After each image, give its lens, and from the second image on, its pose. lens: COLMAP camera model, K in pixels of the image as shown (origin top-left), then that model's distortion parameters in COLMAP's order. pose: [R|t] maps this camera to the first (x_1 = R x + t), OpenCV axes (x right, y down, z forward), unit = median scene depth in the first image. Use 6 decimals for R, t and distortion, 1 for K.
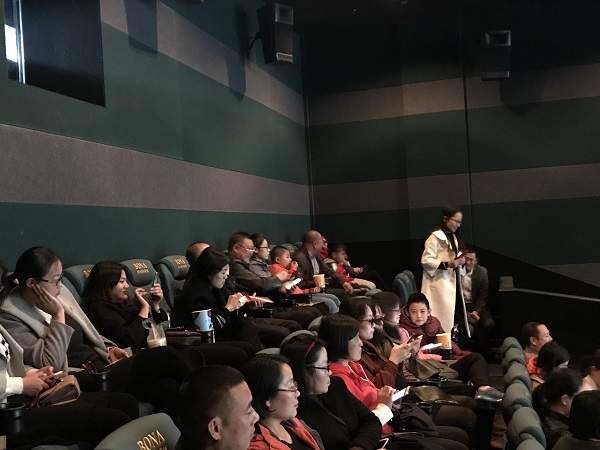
lens RADIAL K [[717.5, 0, 300.0], [0, 717.5, 225.0], [0, 0, 1]] dist [0.082035, 0.001520]
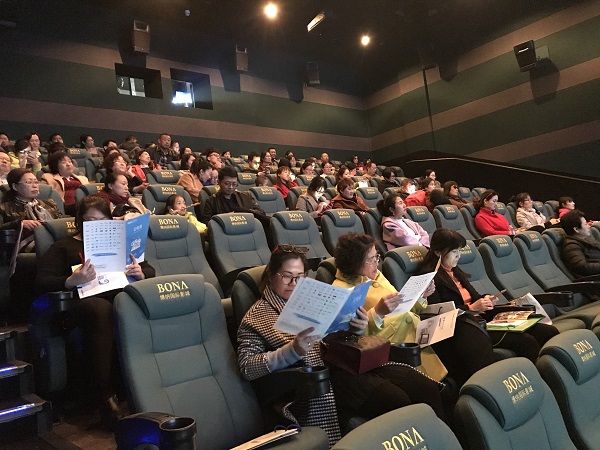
lens RADIAL K [[495.0, 0, 300.0], [0, 495.0, 225.0], [0, 0, 1]] dist [0.001537, -0.001040]
pose [[0.824327, -0.084523, -0.559768, 0.848635], [0.079395, 0.996280, -0.033516, 0.310920], [0.560519, -0.016814, 0.827971, -0.449351]]
